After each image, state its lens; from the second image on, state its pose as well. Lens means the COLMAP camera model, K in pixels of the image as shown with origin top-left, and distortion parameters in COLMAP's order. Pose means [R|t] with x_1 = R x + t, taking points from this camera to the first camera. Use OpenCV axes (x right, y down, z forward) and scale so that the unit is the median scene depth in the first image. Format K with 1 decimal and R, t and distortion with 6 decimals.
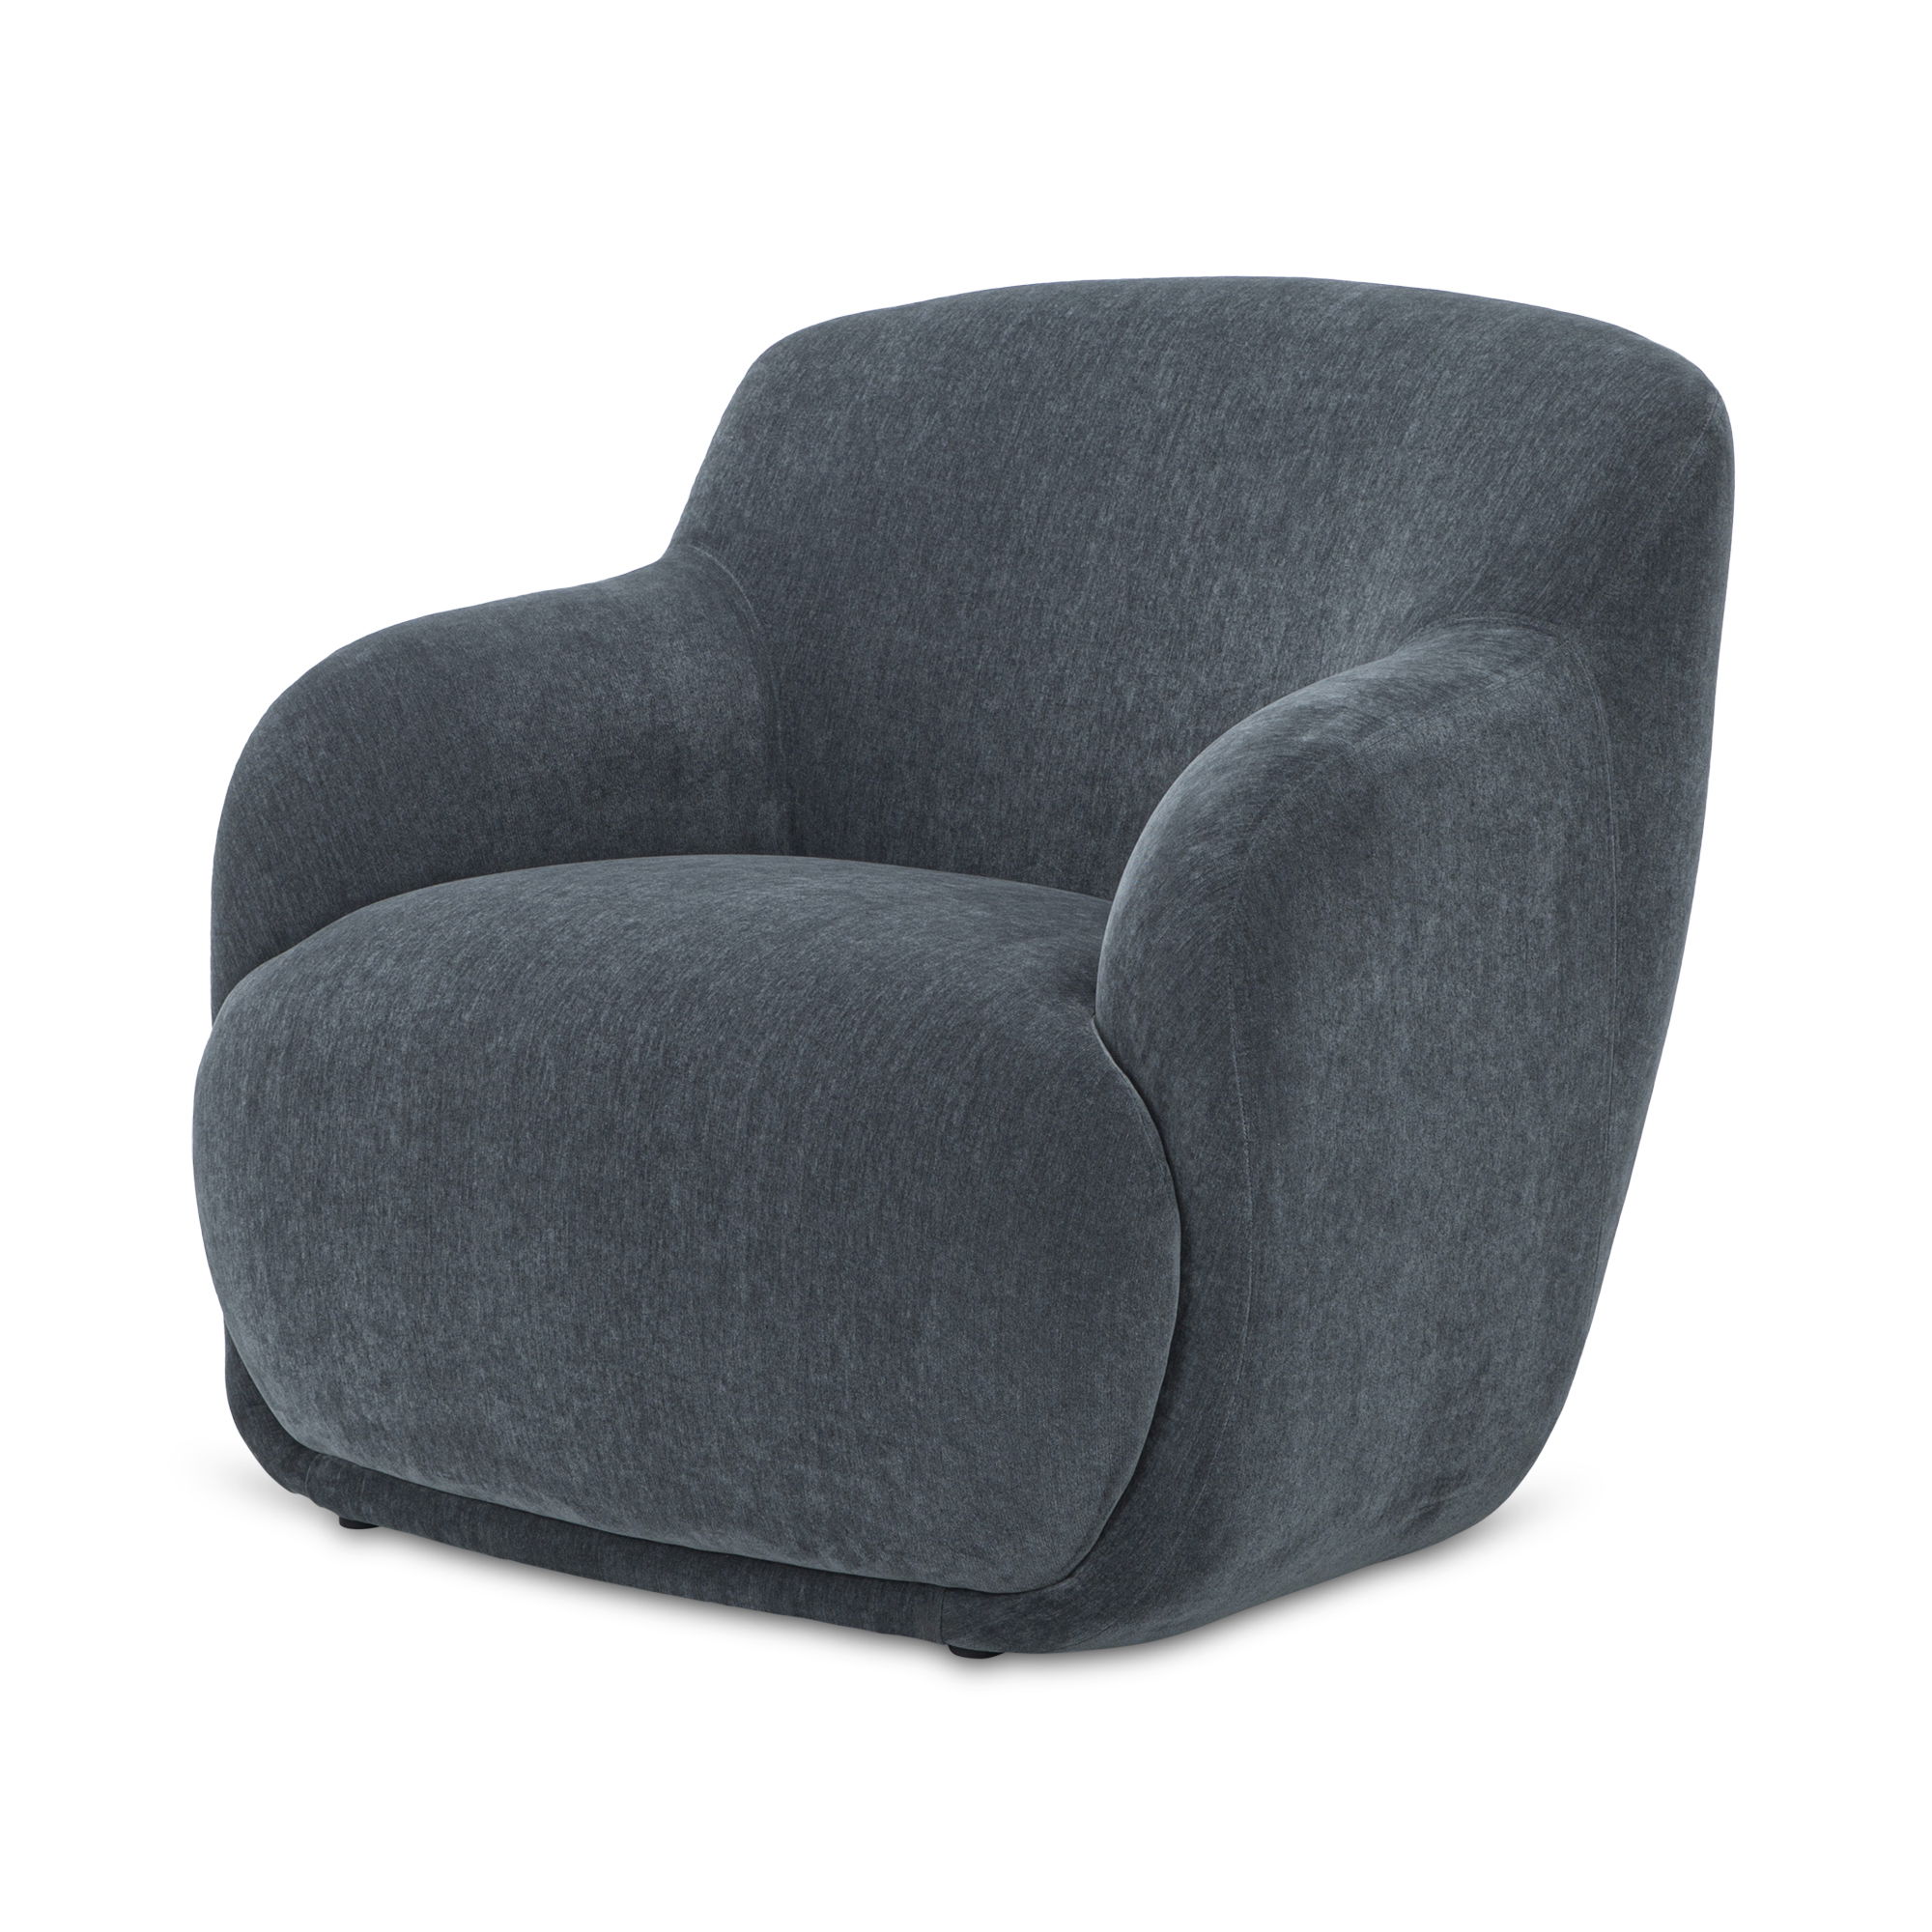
lens RADIAL K [[4029.7, 0, 966.0], [0, 4029.7, 966.0], [0, 0, 1]] dist [0.257000, 0.006417]
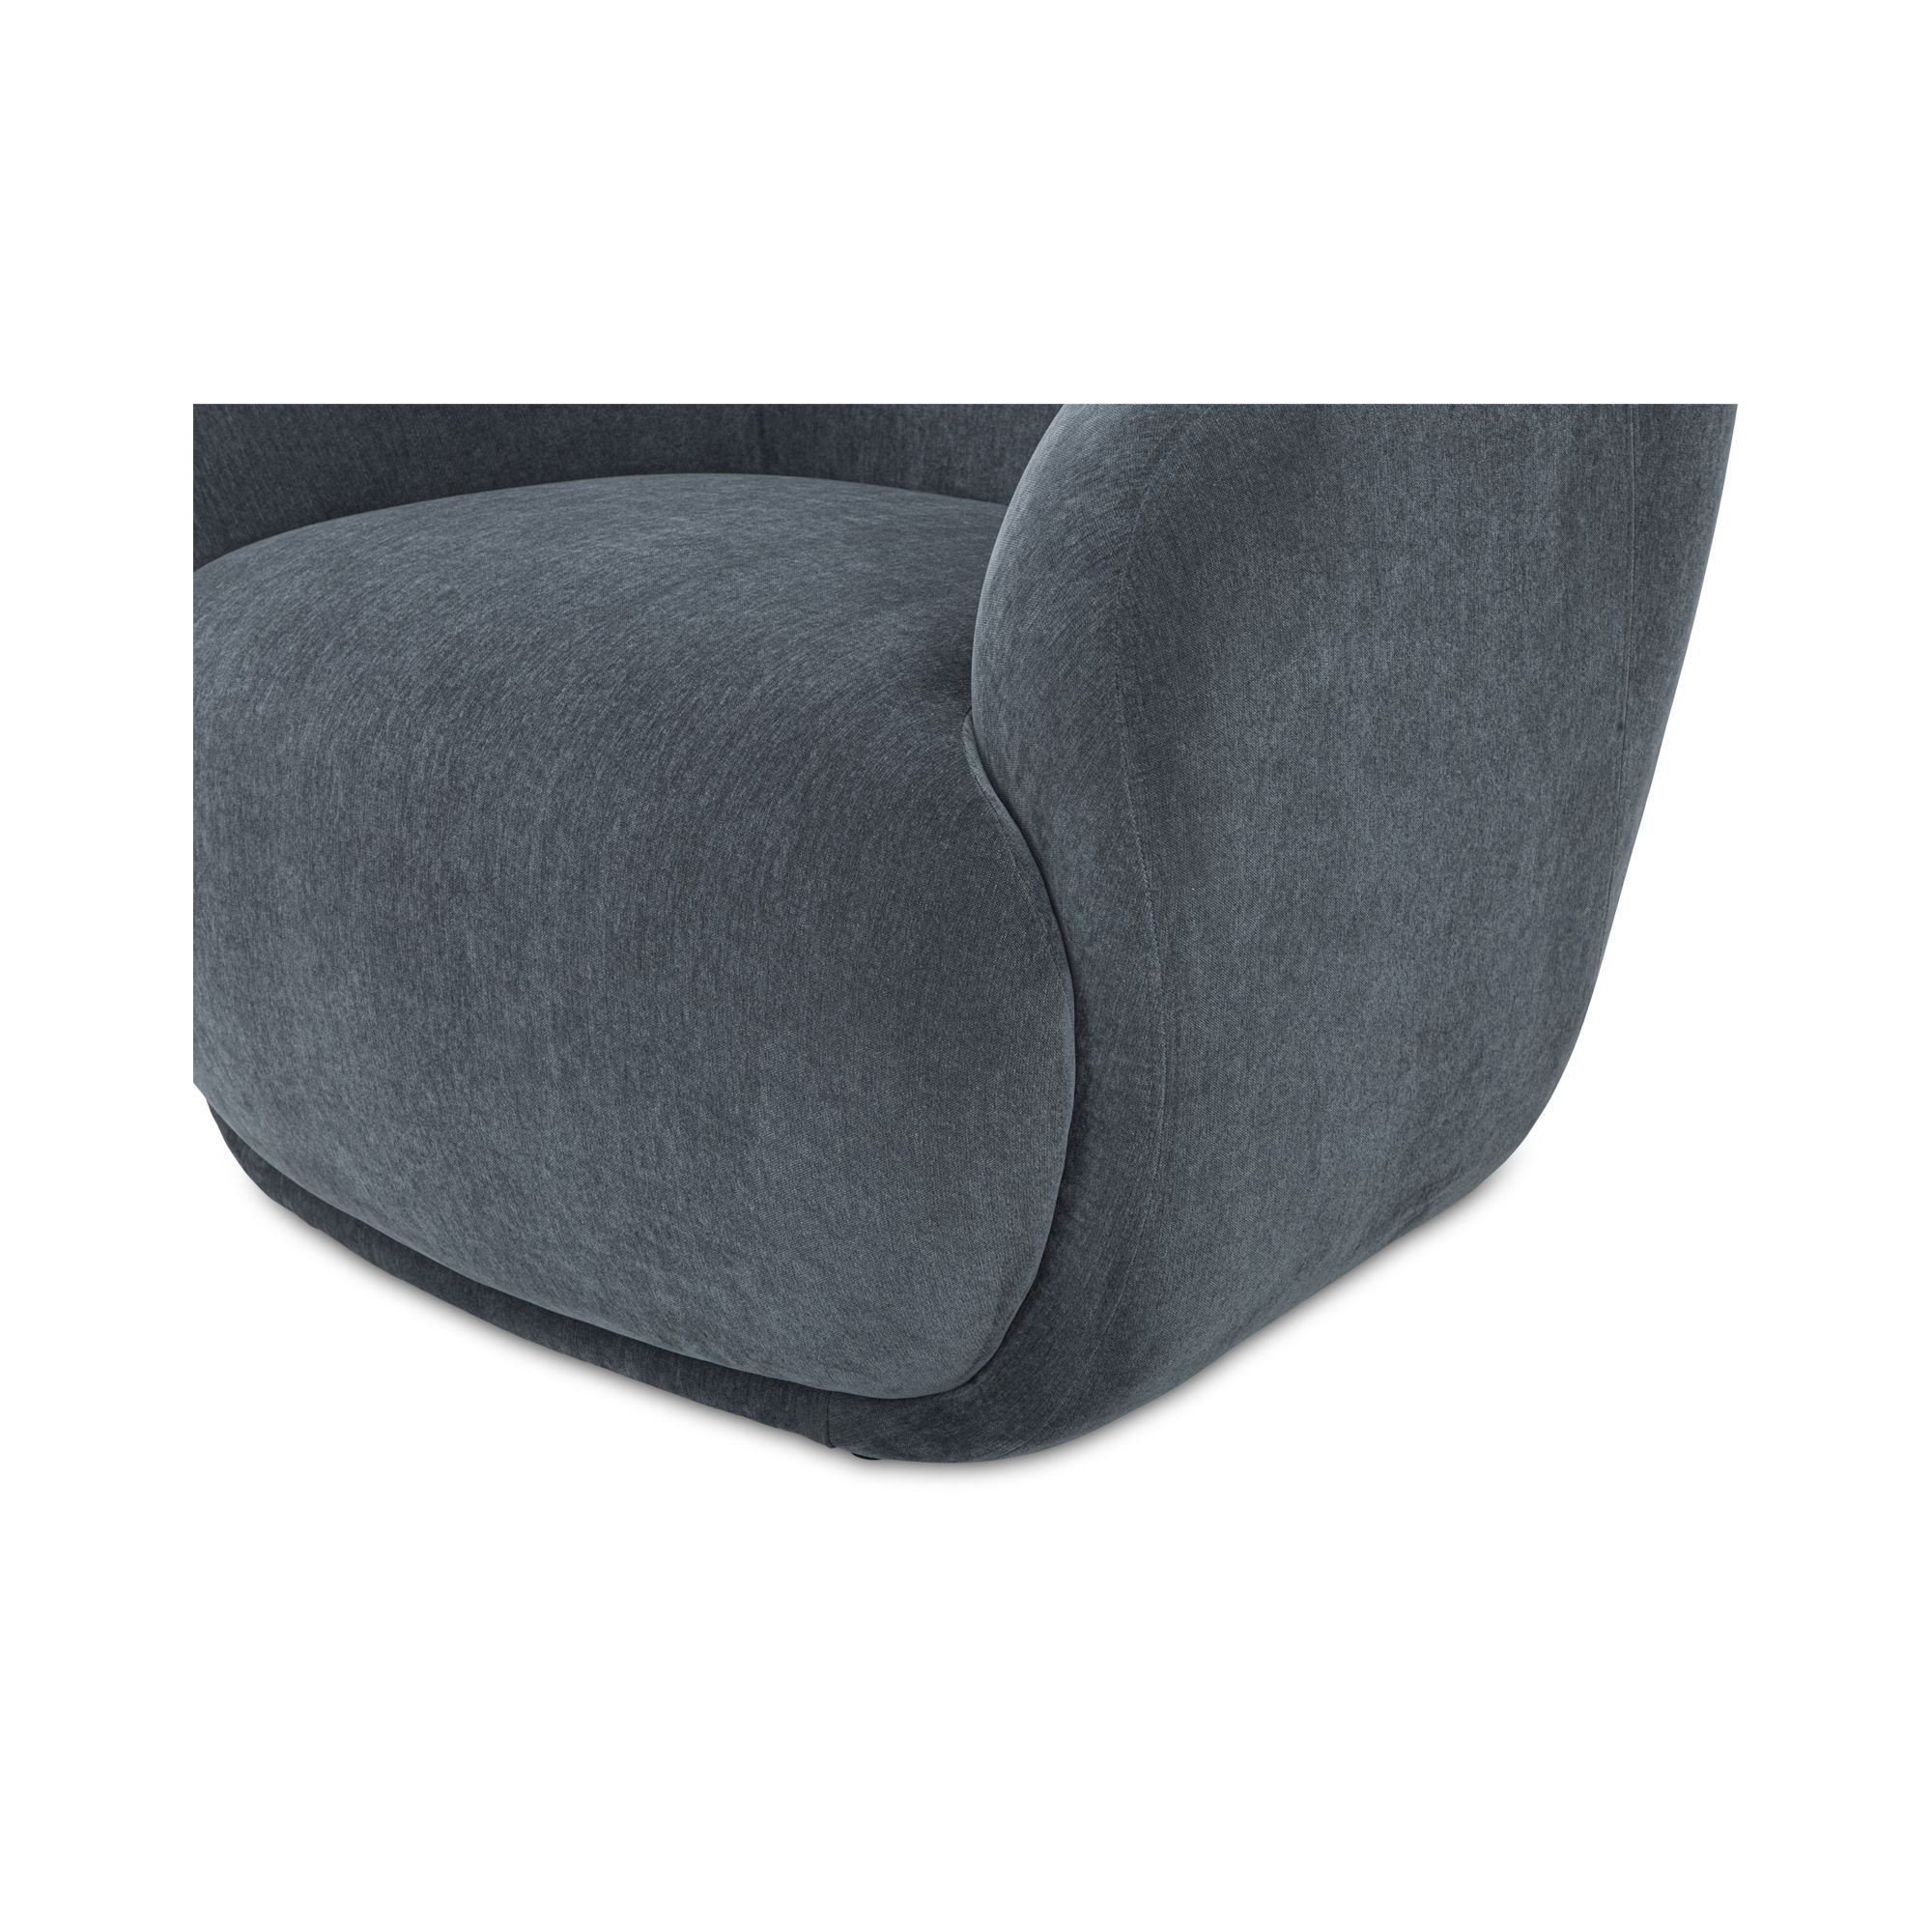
lens RADIAL K [[2951.4, 0, 966.0], [0, 2951.4, 966.0], [0, 0, 1]] dist [0.313036, 0.061908]
pose [[0.997889, -0.034428, -0.055074, 0.061002], [0.042977, 0.985775, 0.162480, -0.032910], [0.048697, -0.164504, 0.985174, 0.413427]]
